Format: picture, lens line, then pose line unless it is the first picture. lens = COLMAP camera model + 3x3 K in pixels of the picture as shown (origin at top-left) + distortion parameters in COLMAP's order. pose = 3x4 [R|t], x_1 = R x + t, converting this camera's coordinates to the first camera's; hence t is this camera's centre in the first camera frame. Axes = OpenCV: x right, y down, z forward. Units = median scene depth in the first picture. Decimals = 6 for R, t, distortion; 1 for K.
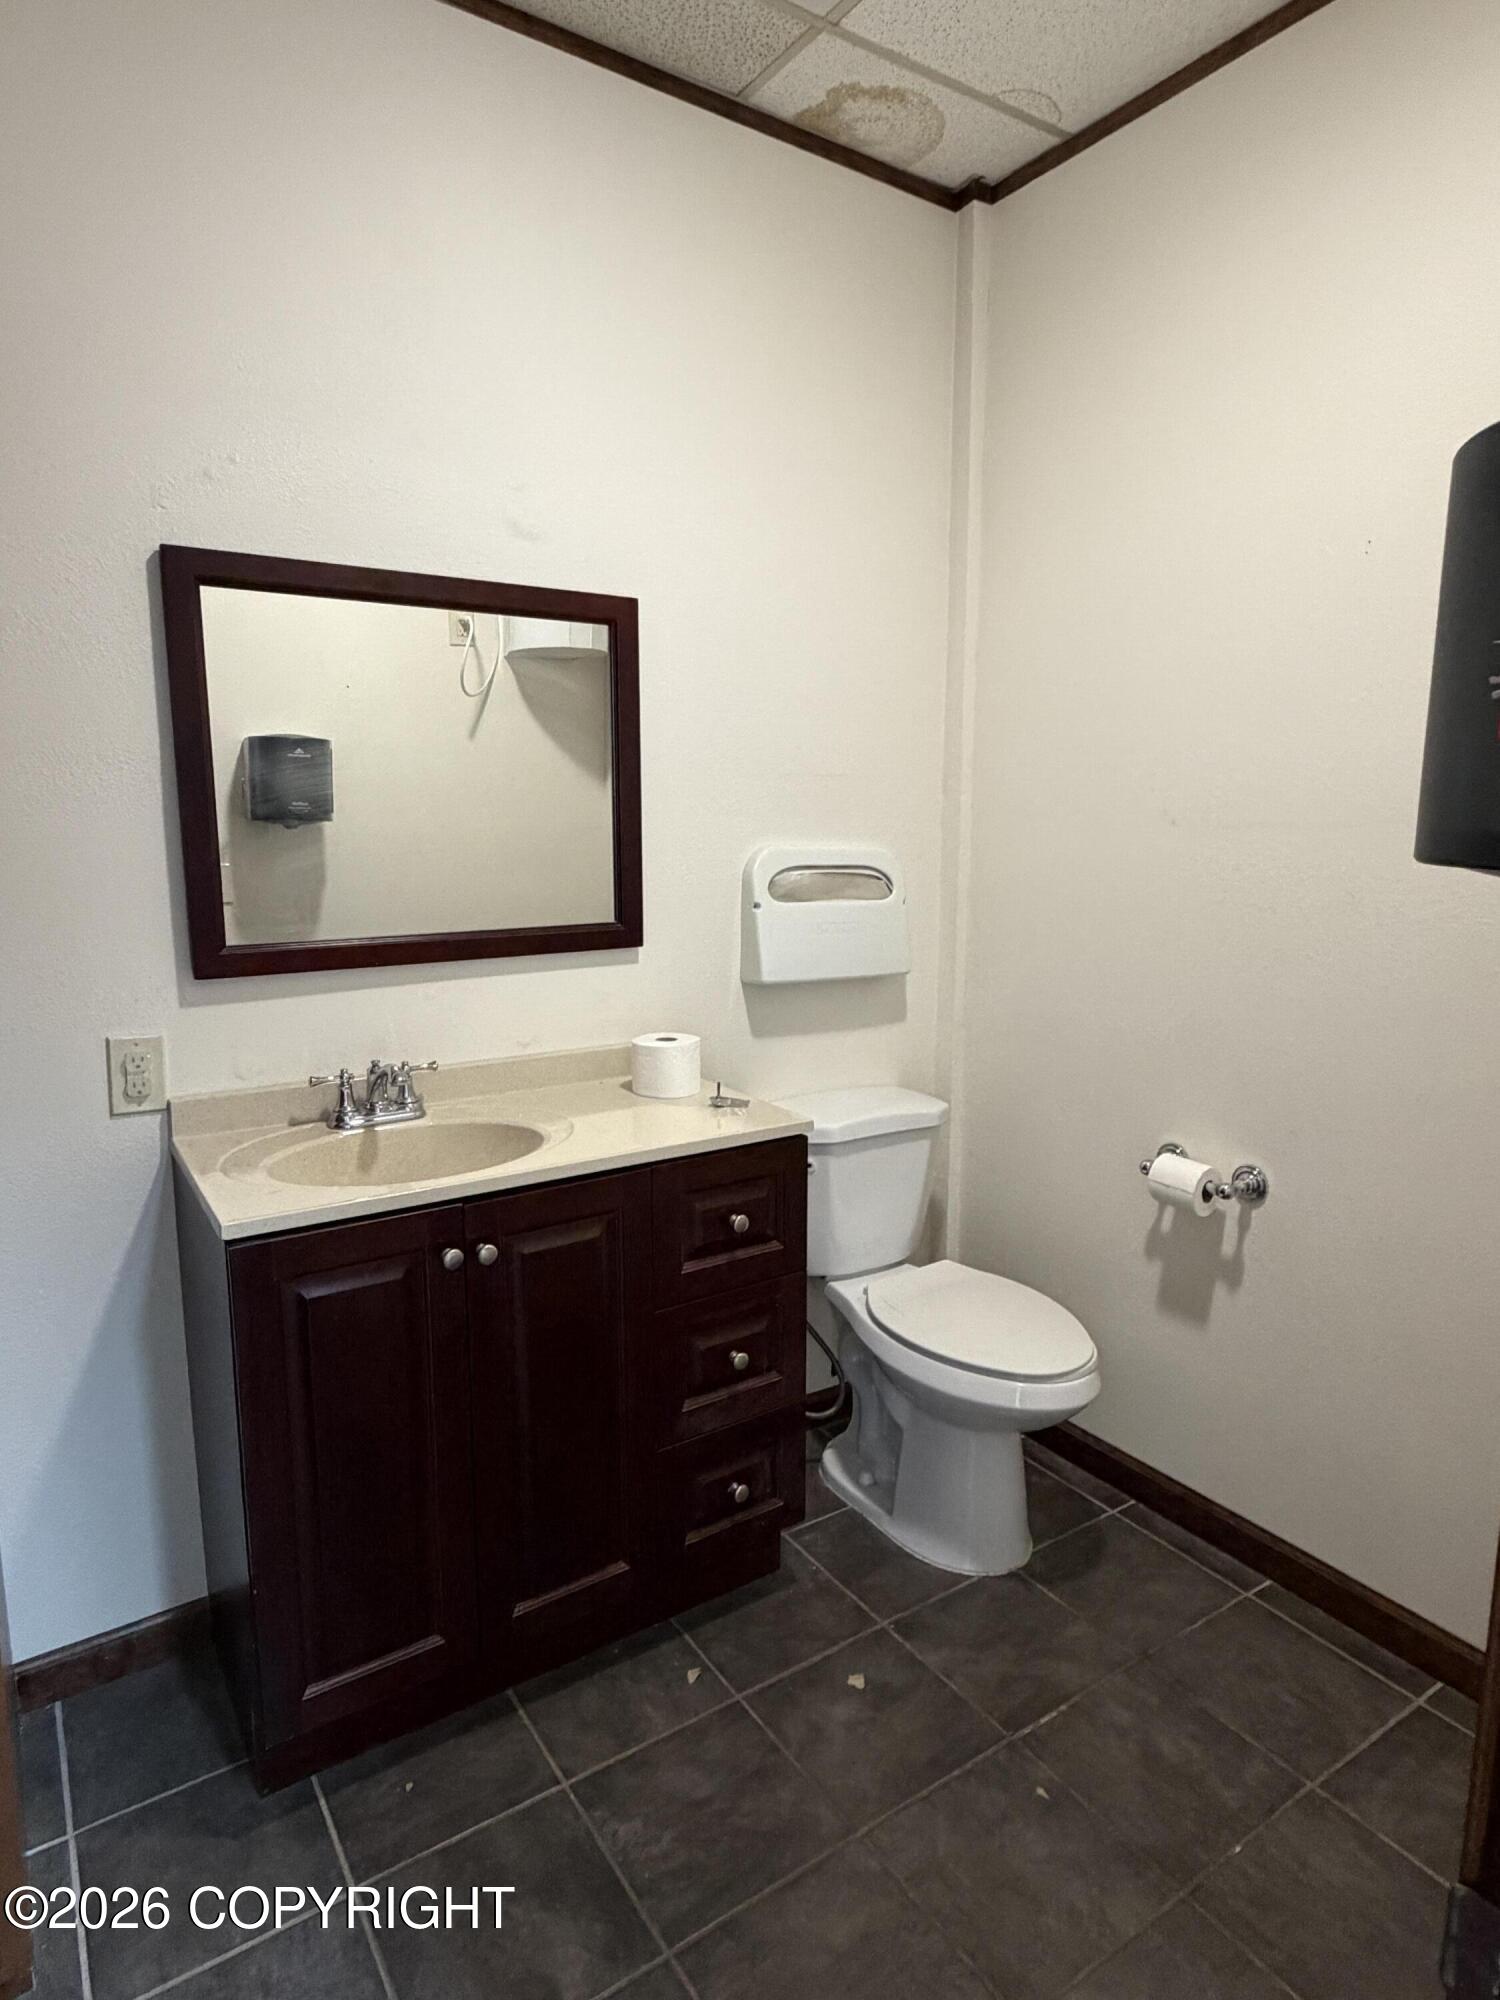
lens RADIAL K [[1132.4, 0, 747.8], [0, 1132.4, 998.8], [0, 0, 1]] dist [0.002164, 0.000338]
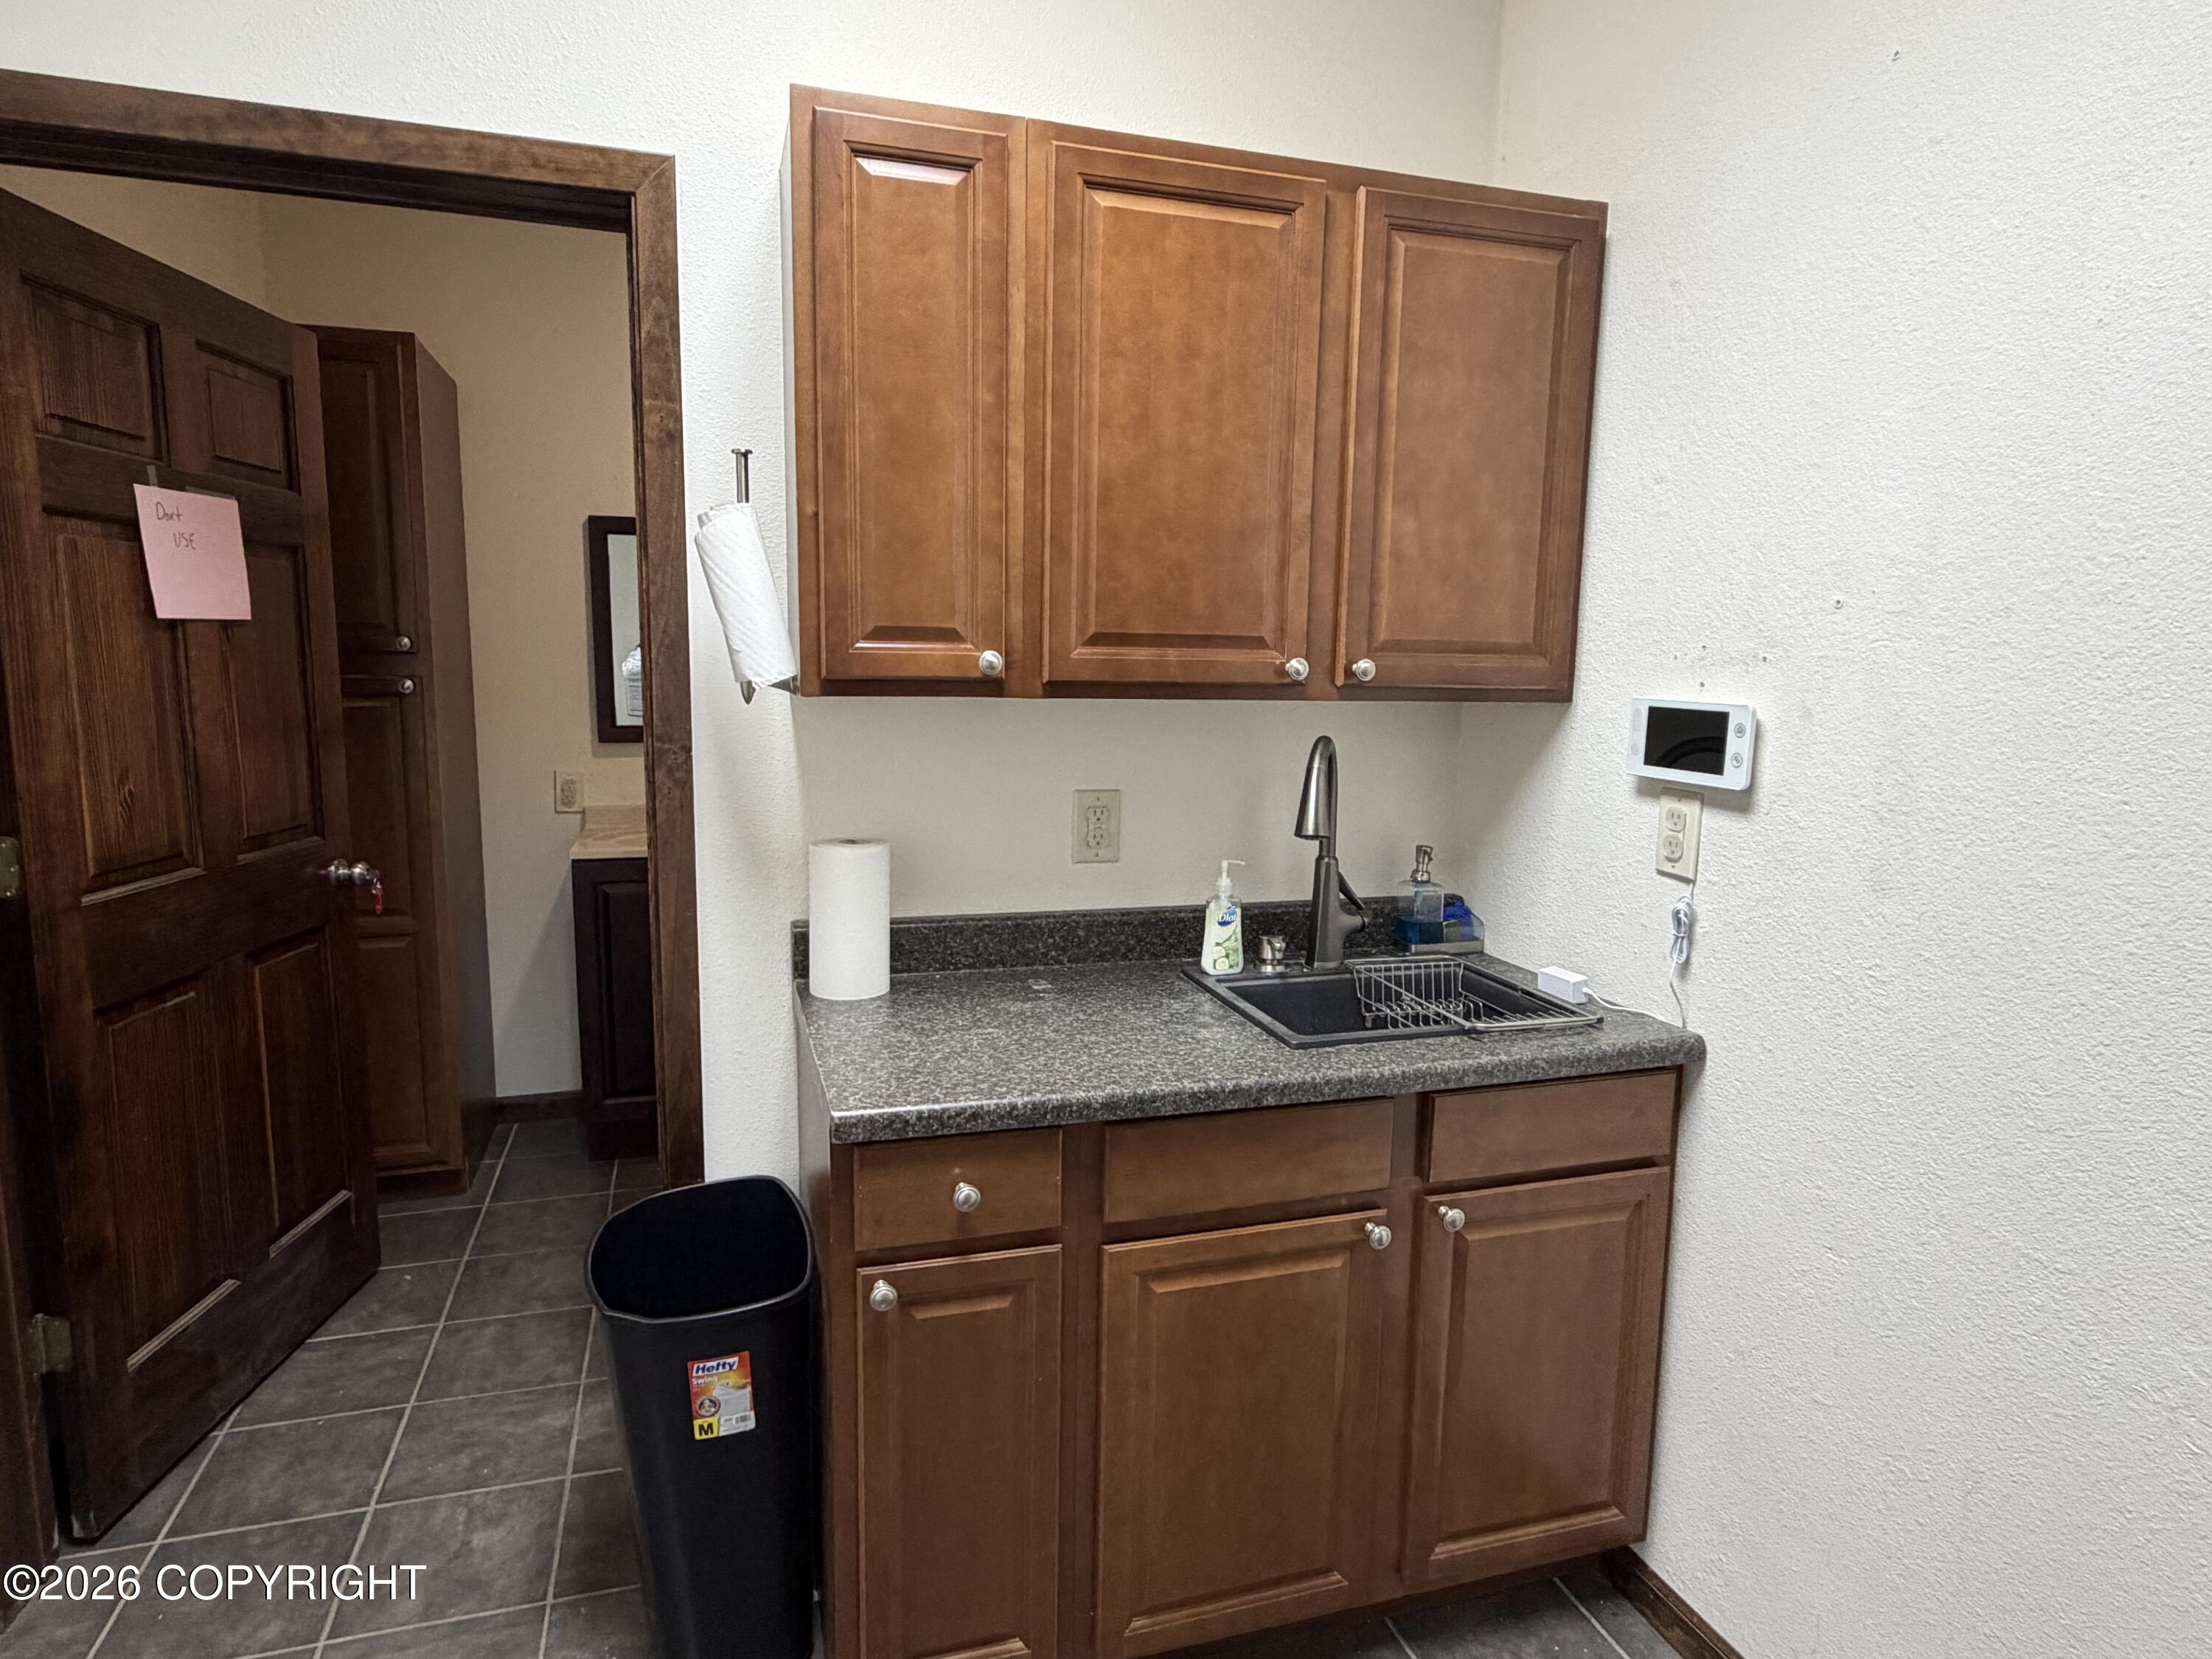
lens RADIAL K [[1252.4, 0, 1102.5], [0, 1252.4, 830.7], [0, 0, 1]] dist [0.002164, 0.000338]
pose [[0.962221, 0.047089, -0.268168, 0.873908], [-0.054301, 0.998333, -0.019537, 0.124825], [0.266801, 0.033361, 0.963174, -0.764888]]
